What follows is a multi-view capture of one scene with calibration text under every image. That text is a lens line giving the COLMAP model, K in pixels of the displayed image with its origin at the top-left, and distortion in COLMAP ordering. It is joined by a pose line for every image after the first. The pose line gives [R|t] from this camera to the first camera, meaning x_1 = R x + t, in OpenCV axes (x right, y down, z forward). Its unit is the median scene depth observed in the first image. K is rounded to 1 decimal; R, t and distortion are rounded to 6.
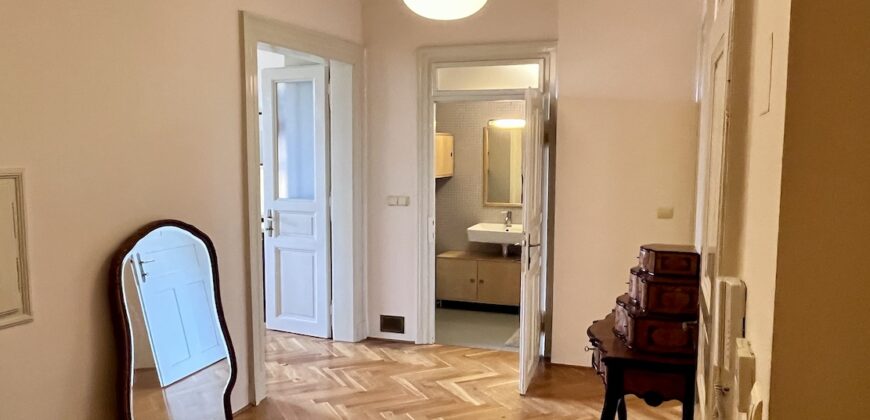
lens RADIAL K [[666.5, 0, 435.0], [0, 666.5, 210.0], [0, 0, 1]] dist [-0.004199, -0.007214]
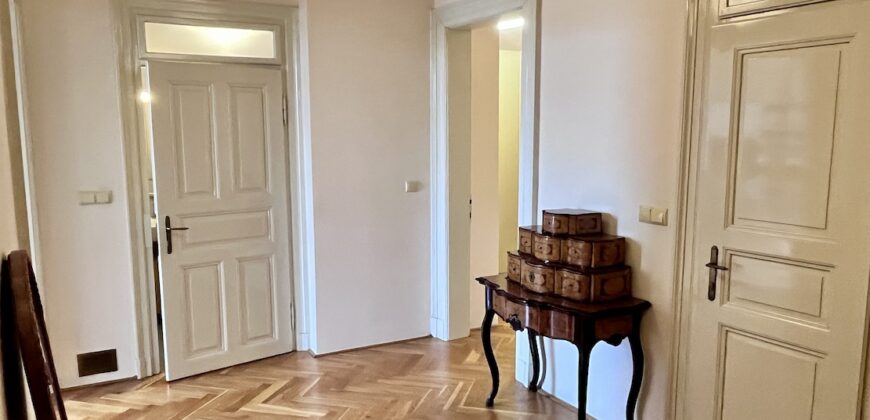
lens RADIAL K [[673.1, 0, 435.3], [0, 673.1, 217.6], [0, 0, 1]] dist [-0.001284, -0.011900]
pose [[0.670185, -0.101431, 0.735231, -0.391208], [0.072018, 0.994830, 0.071599, -0.019676], [-0.738692, 0.004965, 0.674025, 0.236791]]
